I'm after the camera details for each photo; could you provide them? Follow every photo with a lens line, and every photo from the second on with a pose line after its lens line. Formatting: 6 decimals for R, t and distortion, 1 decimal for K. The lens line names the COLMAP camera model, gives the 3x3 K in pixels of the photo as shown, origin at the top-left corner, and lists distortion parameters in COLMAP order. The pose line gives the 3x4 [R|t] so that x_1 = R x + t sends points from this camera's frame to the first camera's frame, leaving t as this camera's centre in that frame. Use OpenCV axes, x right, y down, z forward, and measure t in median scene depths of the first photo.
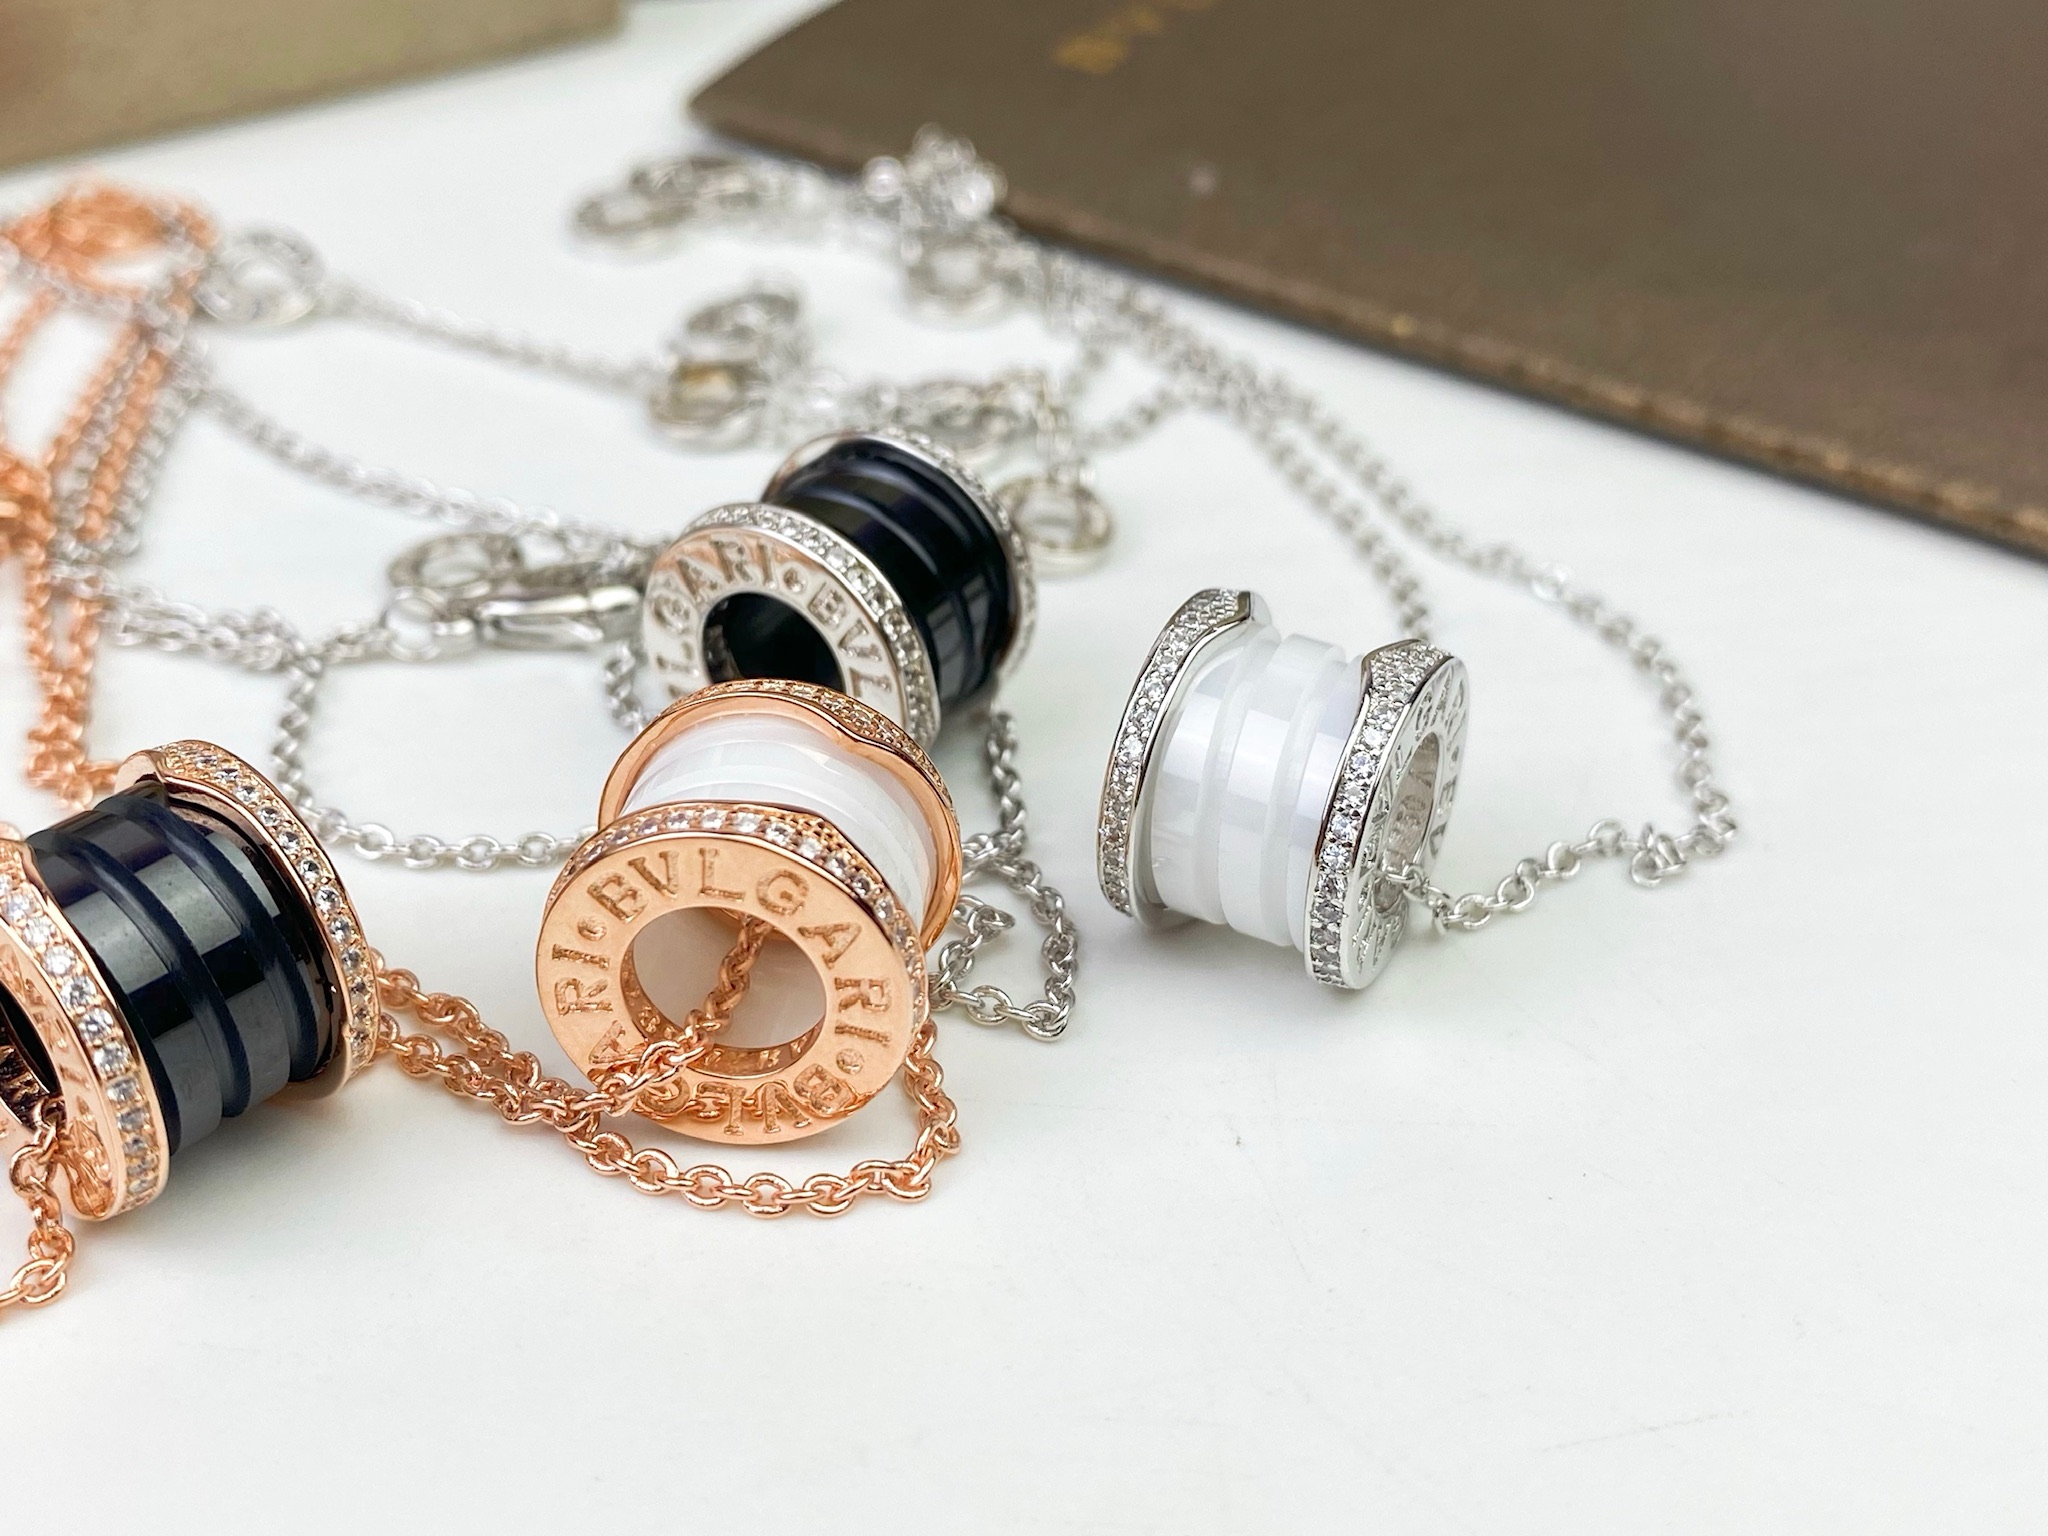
lens RADIAL K [[2761.4, 0, 1024.0], [0, 2761.4, 768.0], [0, 0, 1]] dist [0.300434, -1.412335]
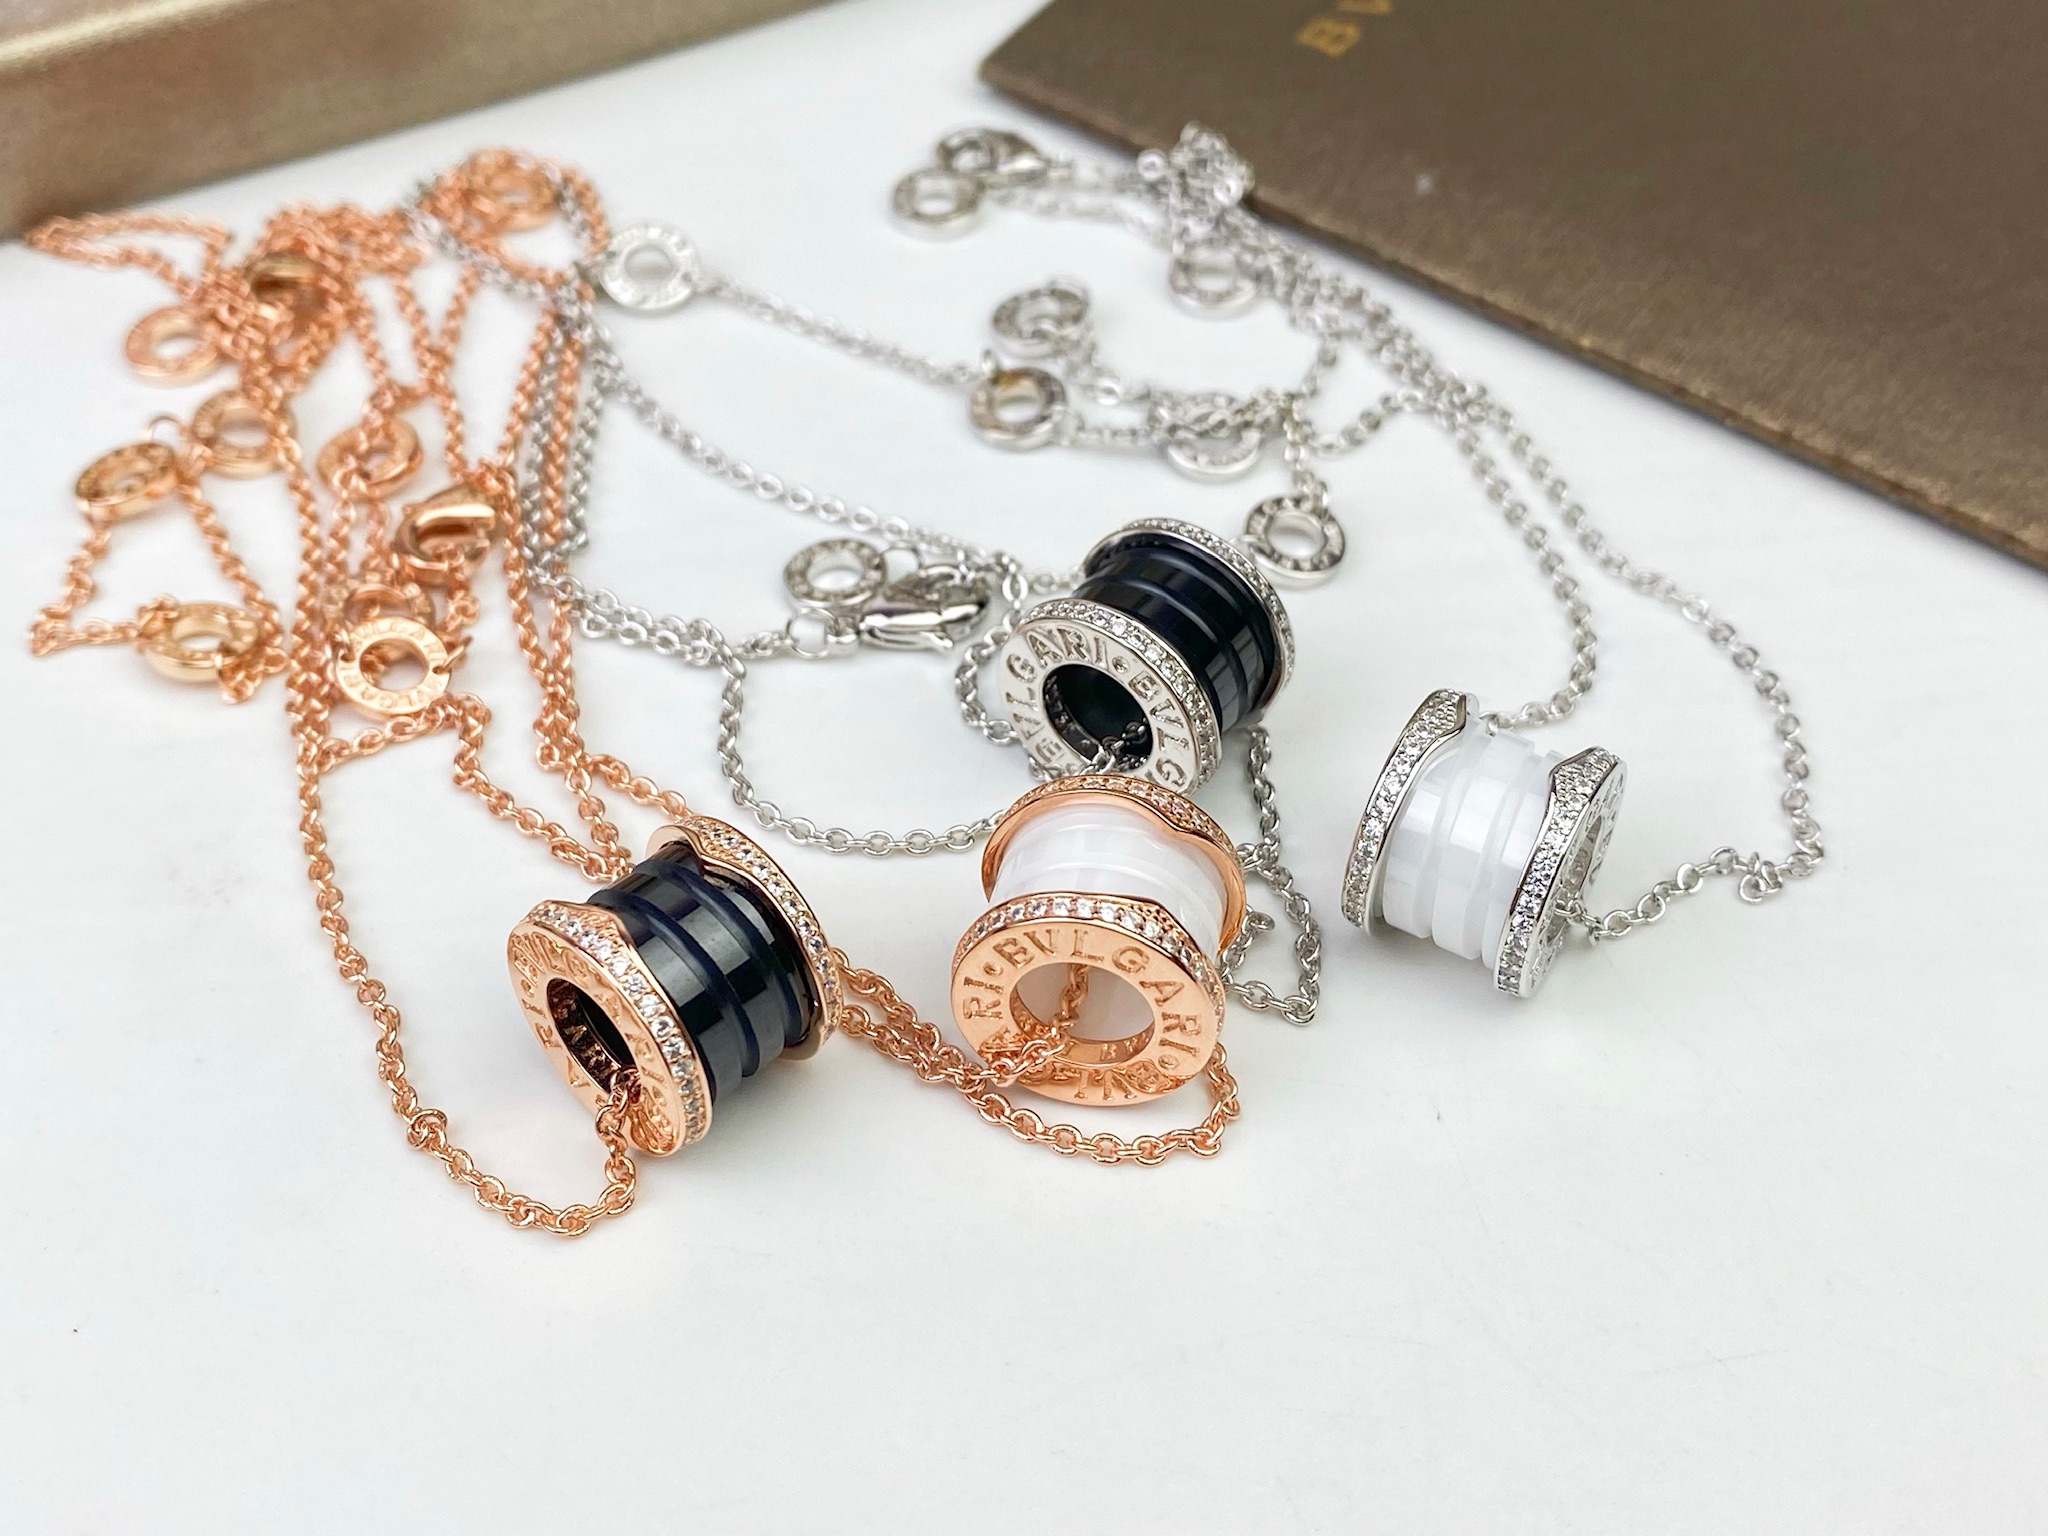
lens RADIAL K [[2761.4, 0, 1024.0], [0, 2761.4, 768.0], [0, 0, 1]] dist [0.300434, -1.412335]
pose [[0.998555, 0.037584, -0.038419, -0.074132], [-0.030389, 0.984418, 0.173196, -0.242423], [0.044330, -0.171778, 0.984138, -0.317549]]
